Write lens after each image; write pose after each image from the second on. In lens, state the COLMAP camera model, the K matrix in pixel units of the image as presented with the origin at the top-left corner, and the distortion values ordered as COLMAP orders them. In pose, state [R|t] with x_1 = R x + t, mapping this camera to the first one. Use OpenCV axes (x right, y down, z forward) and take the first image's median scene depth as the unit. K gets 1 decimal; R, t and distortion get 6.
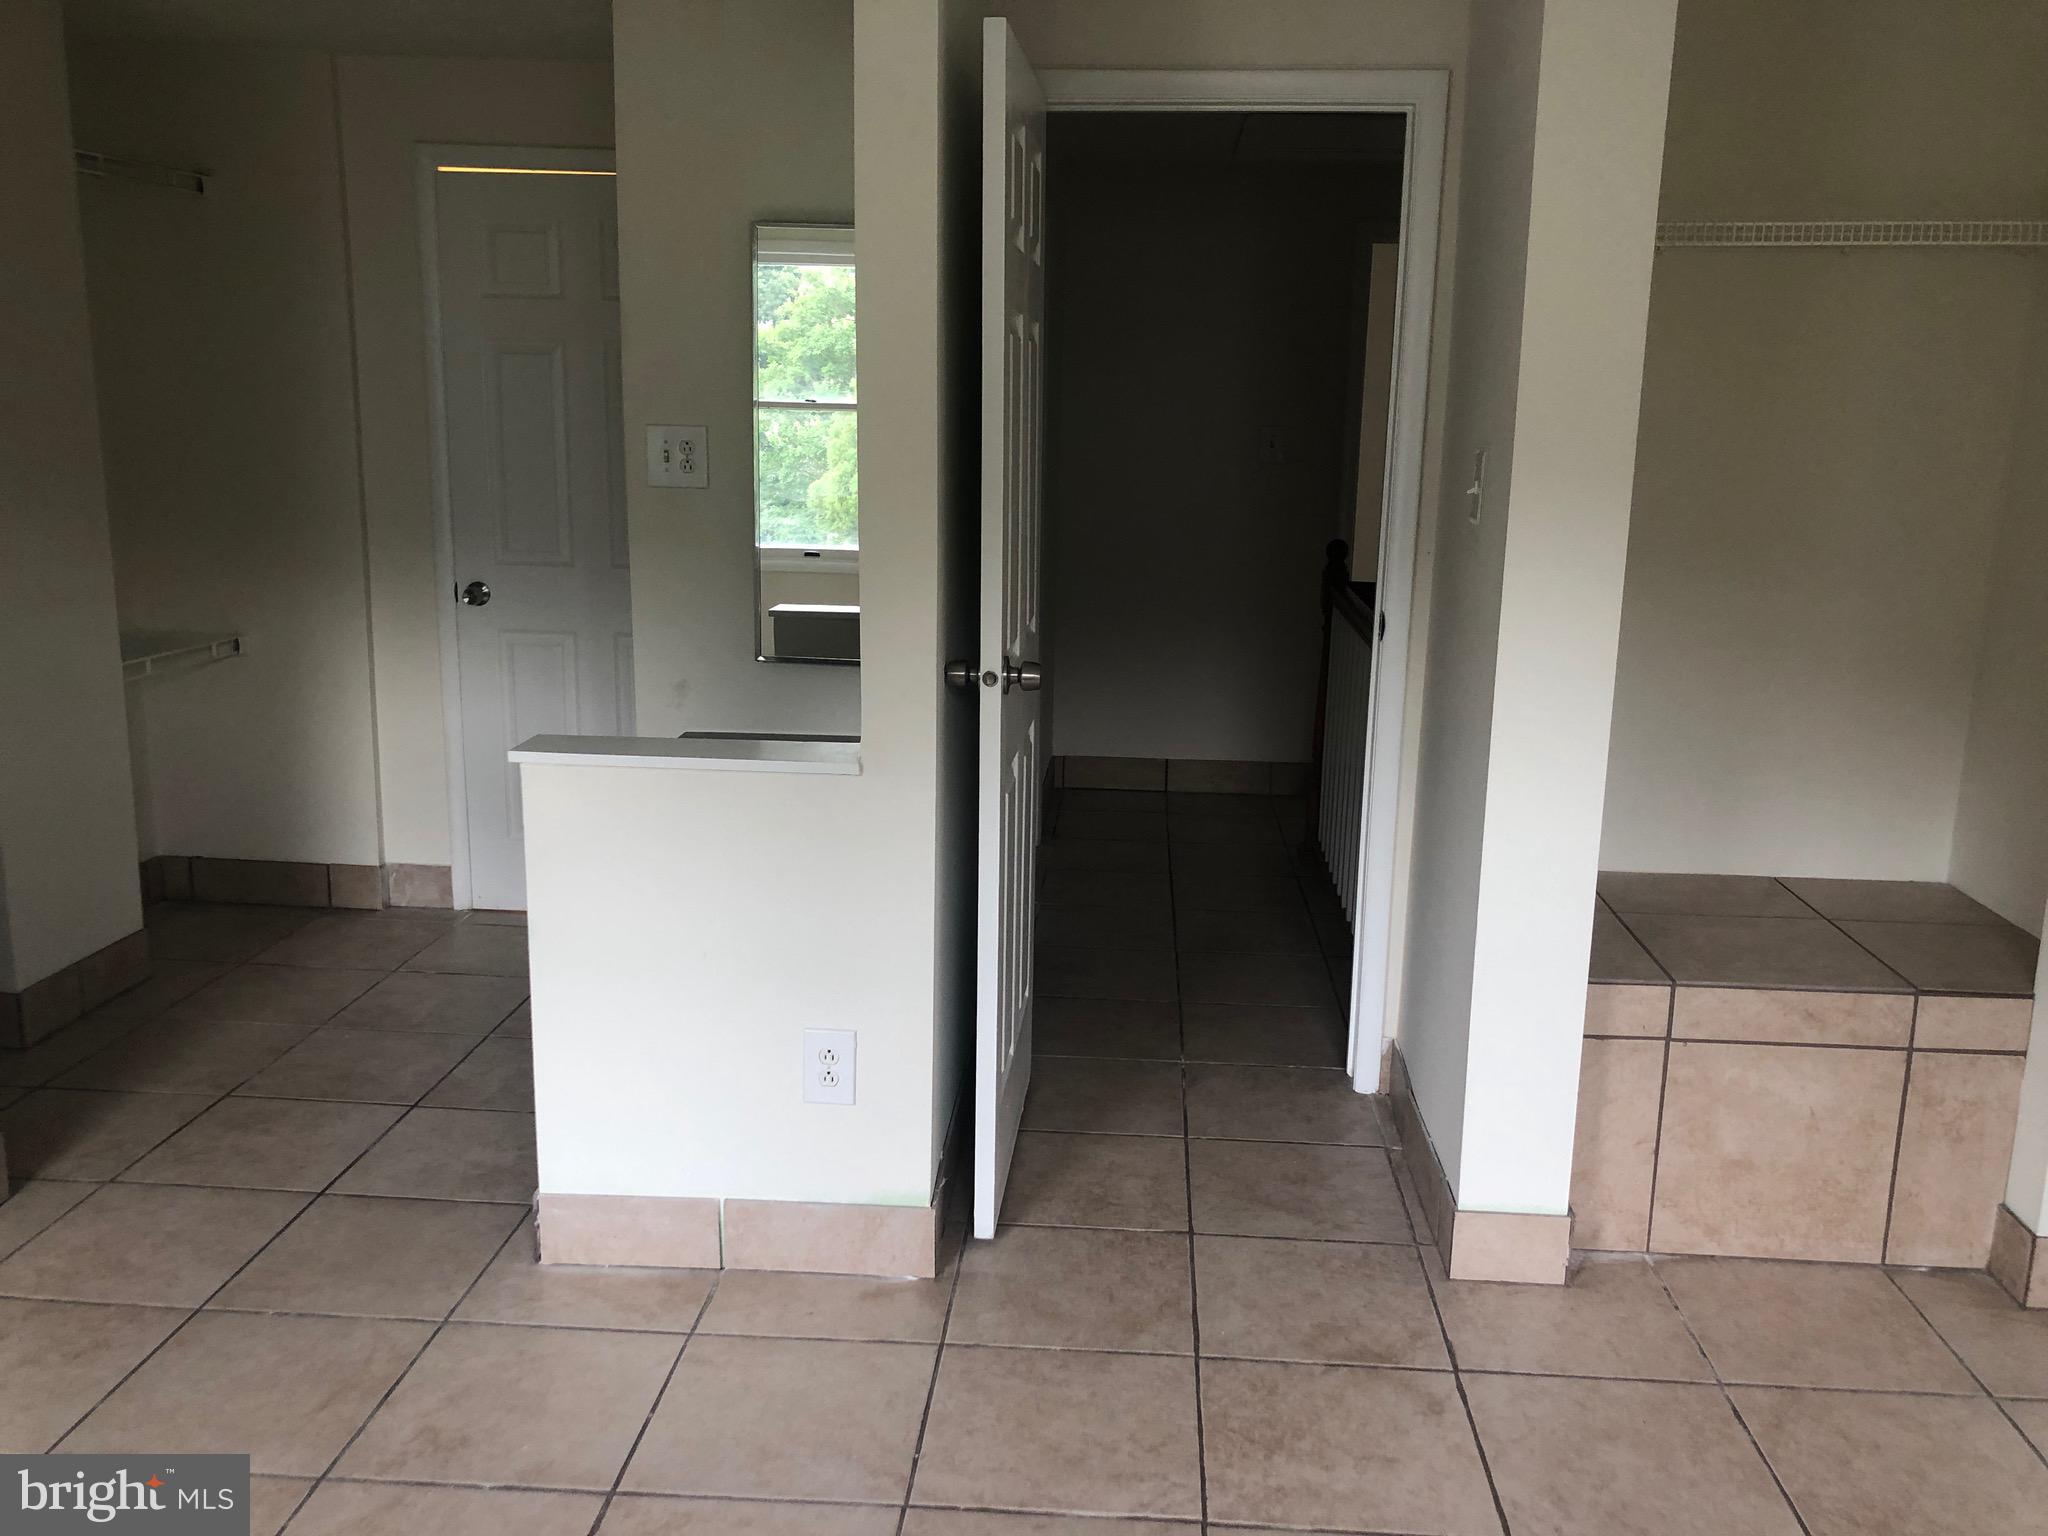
lens RADIAL K [[1704.4, 0, 1026.4], [0, 1704.4, 769.8], [0, 0, 1]] dist [0.007085, -0.002597]
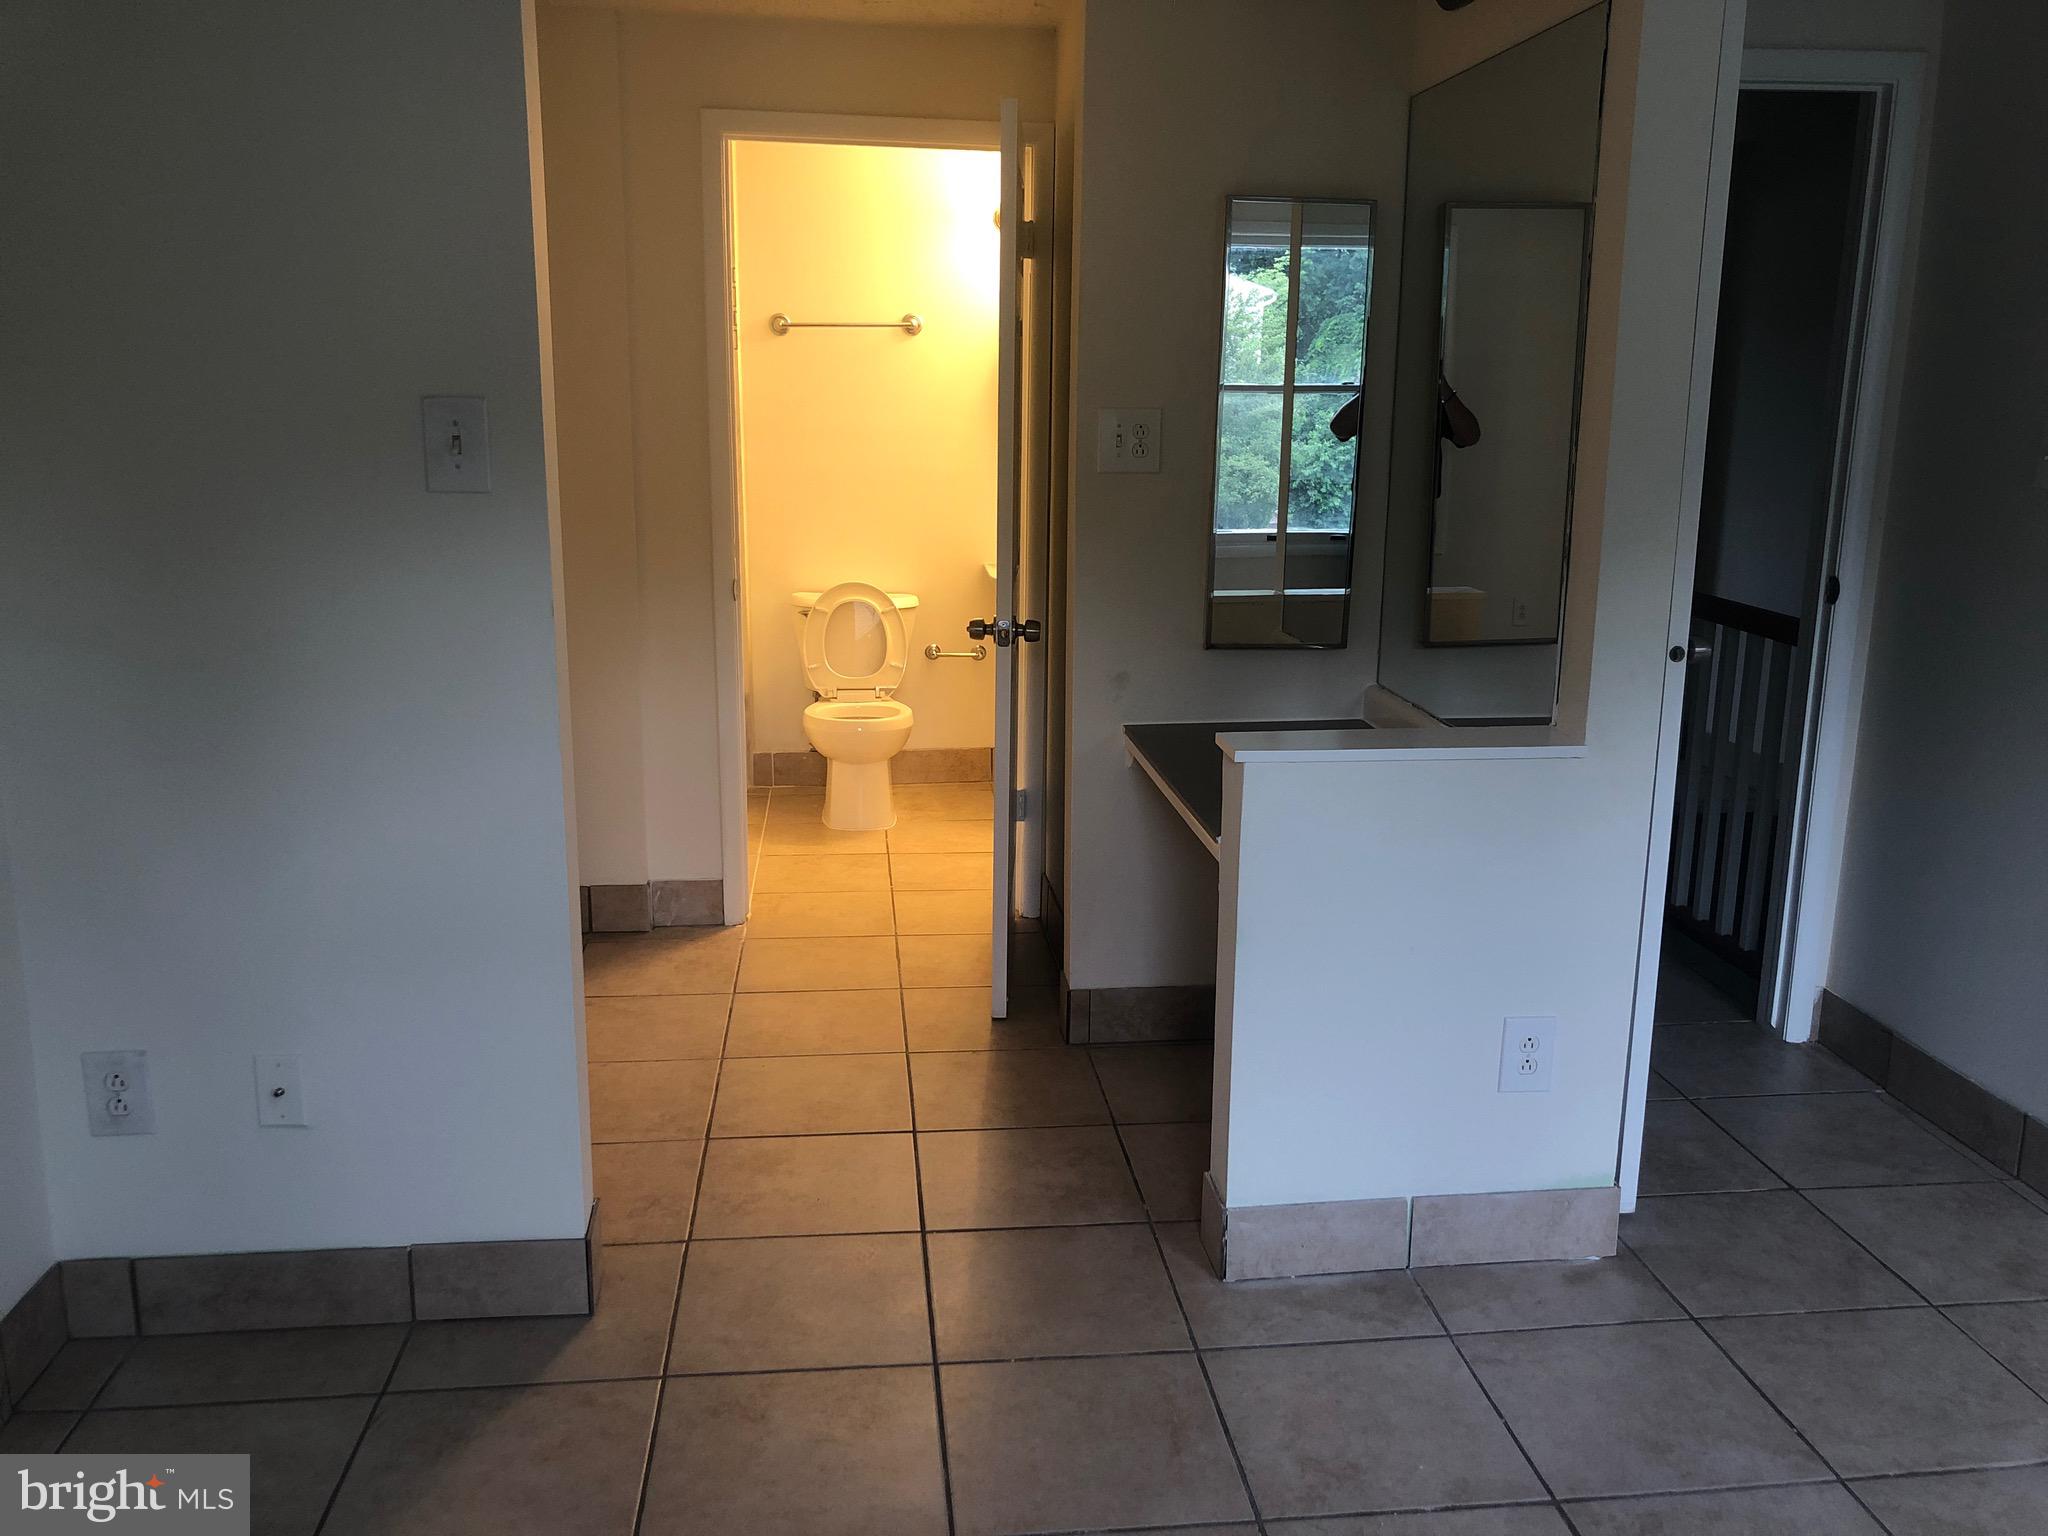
lens RADIAL K [[1704.4, 0, 1024.7], [0, 1704.4, 764.0], [0, 0, 1]] dist [0.007085, -0.002597]
pose [[0.985542, -0.050468, 0.161737, -0.542974], [0.048801, 0.998707, 0.014268, -0.022109], [-0.162248, -0.006169, 0.986731, 0.068278]]
